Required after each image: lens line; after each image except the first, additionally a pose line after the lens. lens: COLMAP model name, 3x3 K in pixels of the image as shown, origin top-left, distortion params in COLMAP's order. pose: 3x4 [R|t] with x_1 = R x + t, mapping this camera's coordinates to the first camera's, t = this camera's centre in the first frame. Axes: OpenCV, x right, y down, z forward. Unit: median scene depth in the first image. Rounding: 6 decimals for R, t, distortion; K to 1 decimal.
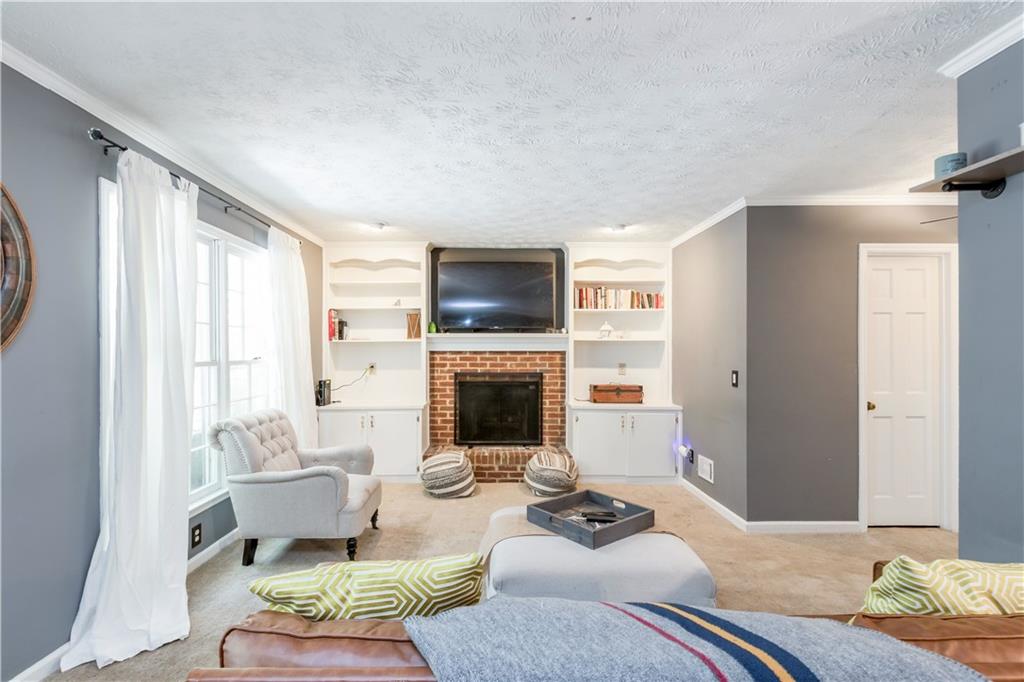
lens RADIAL K [[467.7, 0, 508.2], [0, 467.7, 349.4], [0, 0, 1]] dist [0.003433, 0.000220]
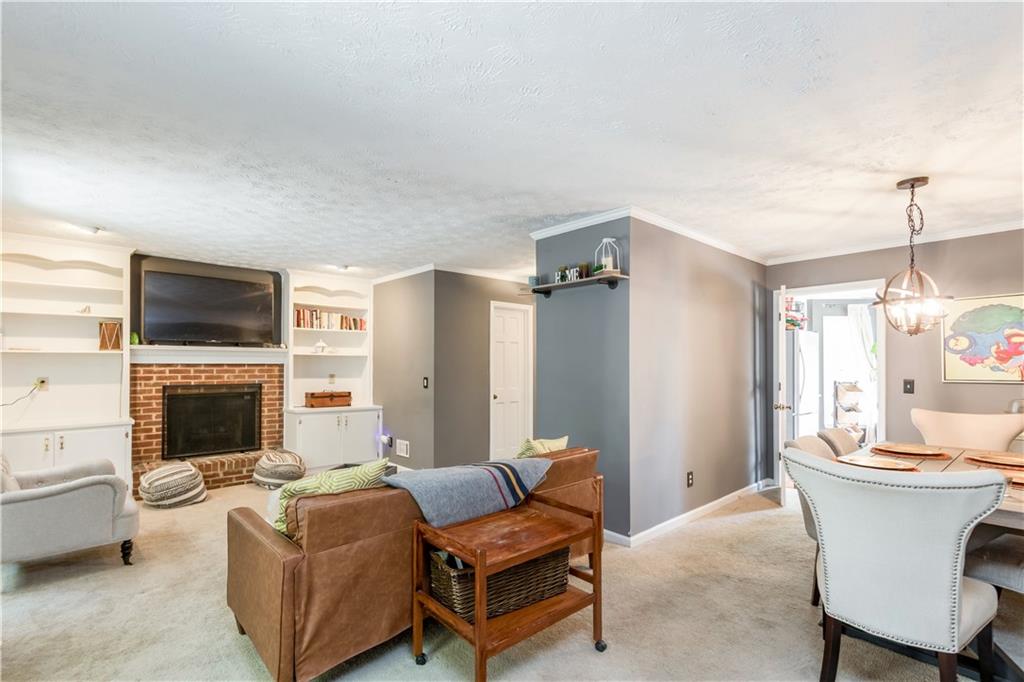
lens RADIAL K [[467.7, 0, 511.6], [0, 467.7, 343.1], [0, 0, 1]] dist [0.003433, 0.000220]
pose [[0.738103, 0.032065, 0.673925, -0.242401], [-0.003952, 0.999058, -0.043206, 0.000085], [-0.674676, 0.029227, 0.737535, -0.216221]]
